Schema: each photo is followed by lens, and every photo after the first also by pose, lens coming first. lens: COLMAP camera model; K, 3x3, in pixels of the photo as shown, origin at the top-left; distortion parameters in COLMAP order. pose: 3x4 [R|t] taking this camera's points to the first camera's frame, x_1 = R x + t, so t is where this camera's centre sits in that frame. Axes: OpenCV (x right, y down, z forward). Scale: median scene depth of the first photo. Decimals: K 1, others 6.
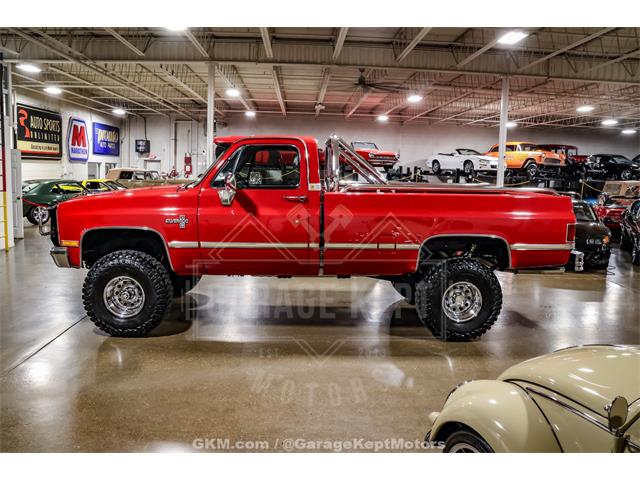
lens RADIAL K [[525.7, 0, 320.9], [0, 525.7, 239.1], [0, 0, 1]] dist [-0.091055, 0.012229]
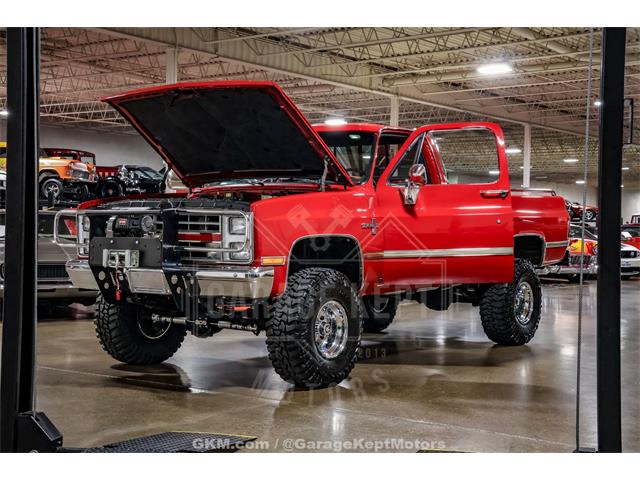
lens RADIAL K [[977.2, 0, 318.8], [0, 977.2, 240.2], [0, 0, 1]] dist [0.191988, 0.006001]
pose [[0.615135, -0.032855, 0.787737, -0.403996], [0.105073, 0.993635, -0.040608, 0.010597], [-0.781389, 0.107749, 0.614672, 0.037506]]
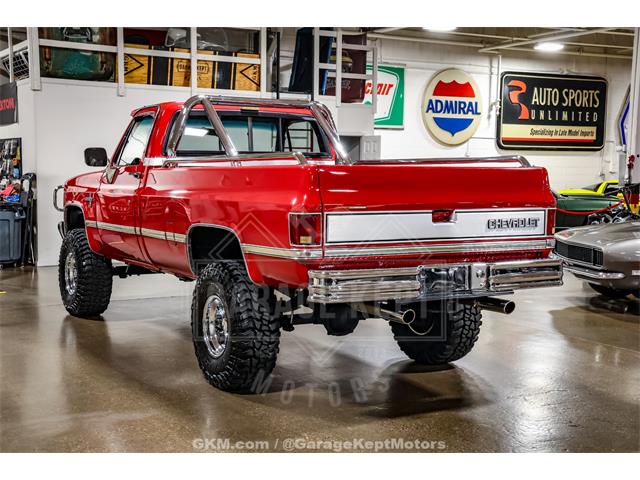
lens RADIAL K [[911.1, 0, 321.1], [0, 911.1, 239.2], [0, 0, 1]] dist [0.152227, 0.049341]
pose [[0.472818, 0.052477, -0.879596, 0.389460], [-0.111955, 0.993713, -0.000895, -0.001697], [0.874019, 0.098898, 0.475721, 0.152421]]
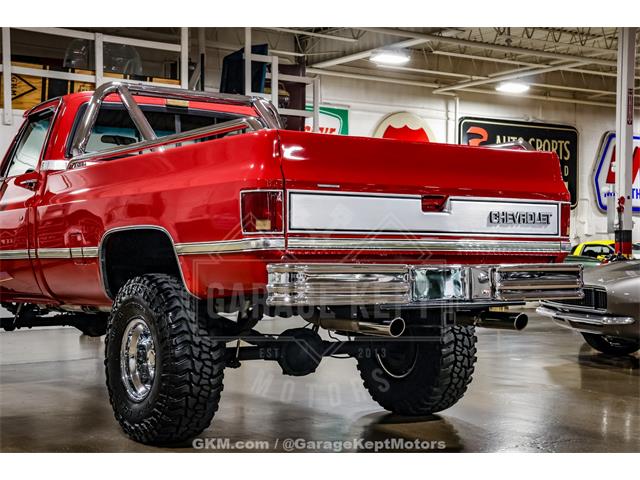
lens RADIAL K [[1057.5, 0, 318.6], [0, 1057.5, 241.6], [0, 0, 1]] dist [0.225329, 0.135312]
pose [[0.534838, -0.032166, -0.844342, 0.357075], [-0.097351, 0.990275, -0.099392, 0.026546], [0.839328, 0.135357, 0.526505, 0.162309]]
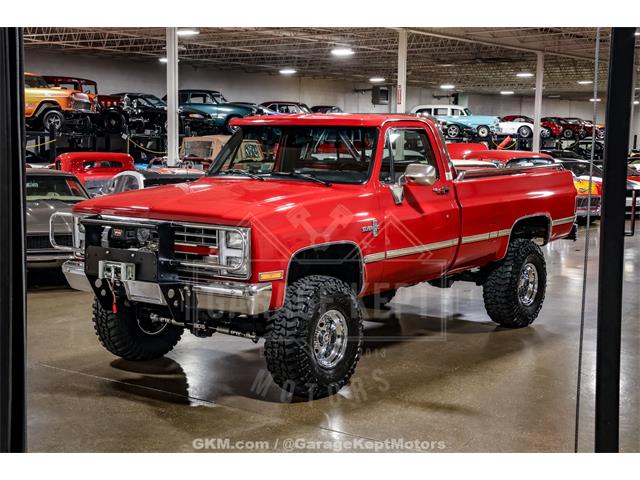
lens RADIAL K [[983.6, 0, 319.6], [0, 983.6, 239.4], [0, 0, 1]] dist [0.194182, 0.044331]
pose [[0.621305, -0.104718, 0.776540, -0.395617], [0.103835, 0.993293, 0.050870, -0.027695], [-0.776659, 0.049026, 0.628011, 0.034489]]
